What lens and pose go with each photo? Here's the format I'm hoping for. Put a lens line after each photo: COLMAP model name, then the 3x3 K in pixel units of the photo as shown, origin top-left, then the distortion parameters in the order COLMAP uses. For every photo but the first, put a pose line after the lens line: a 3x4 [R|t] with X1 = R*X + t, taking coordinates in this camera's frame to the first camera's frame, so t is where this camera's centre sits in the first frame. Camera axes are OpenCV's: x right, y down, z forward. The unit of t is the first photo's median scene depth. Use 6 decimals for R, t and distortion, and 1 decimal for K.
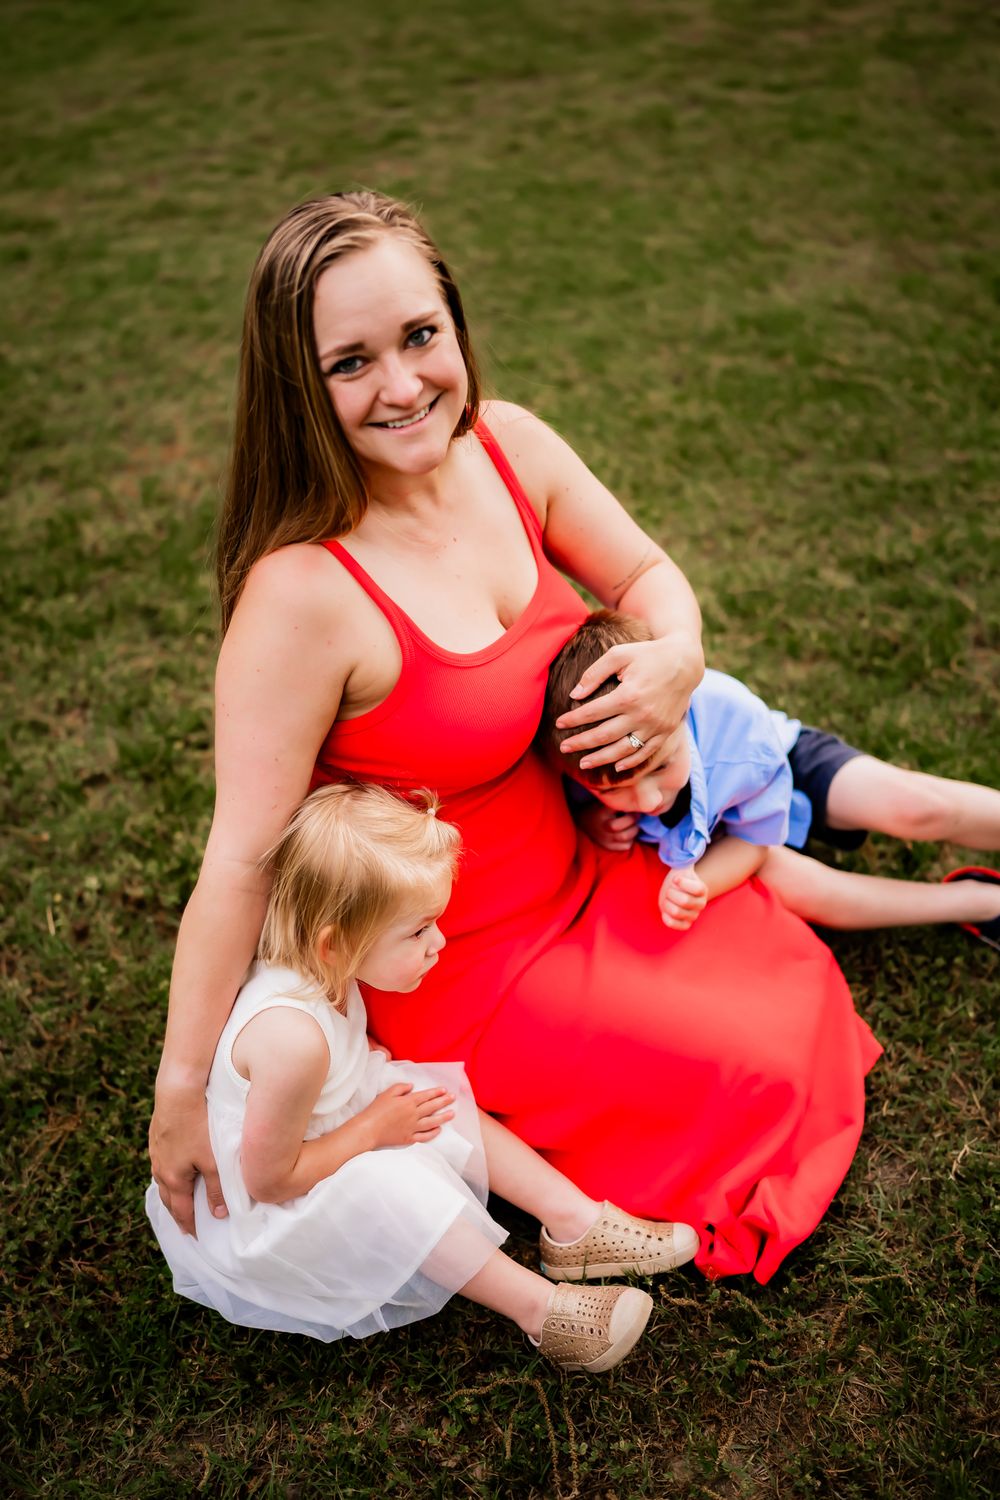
lens RADIAL K [[1502.8, 0, 504.4], [0, 1502.8, 744.6], [0, 0, 1]] dist [-0.022680, 0.129138]
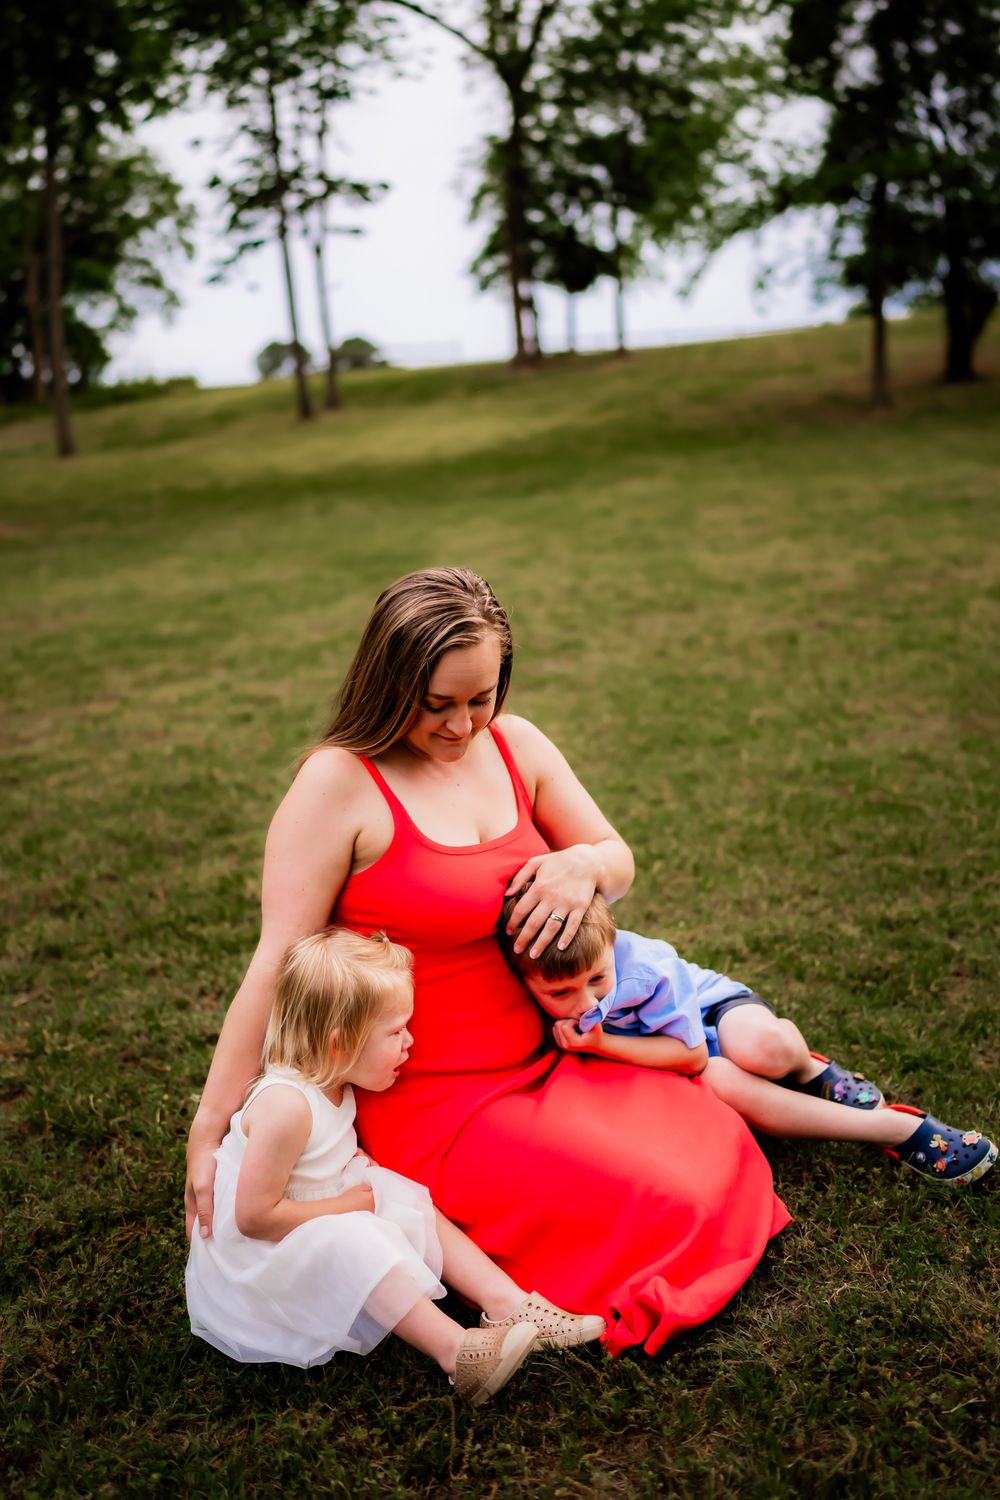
lens RADIAL K [[1457.0, 0, 503.7], [0, 1457.0, 749.0], [0, 0, 1]] dist [-0.045674, 0.174500]
pose [[0.989110, 0.020829, -0.145695, 0.105661], [-0.069595, 0.938459, -0.338307, 0.148460], [0.129682, 0.344762, 0.929689, -0.136974]]
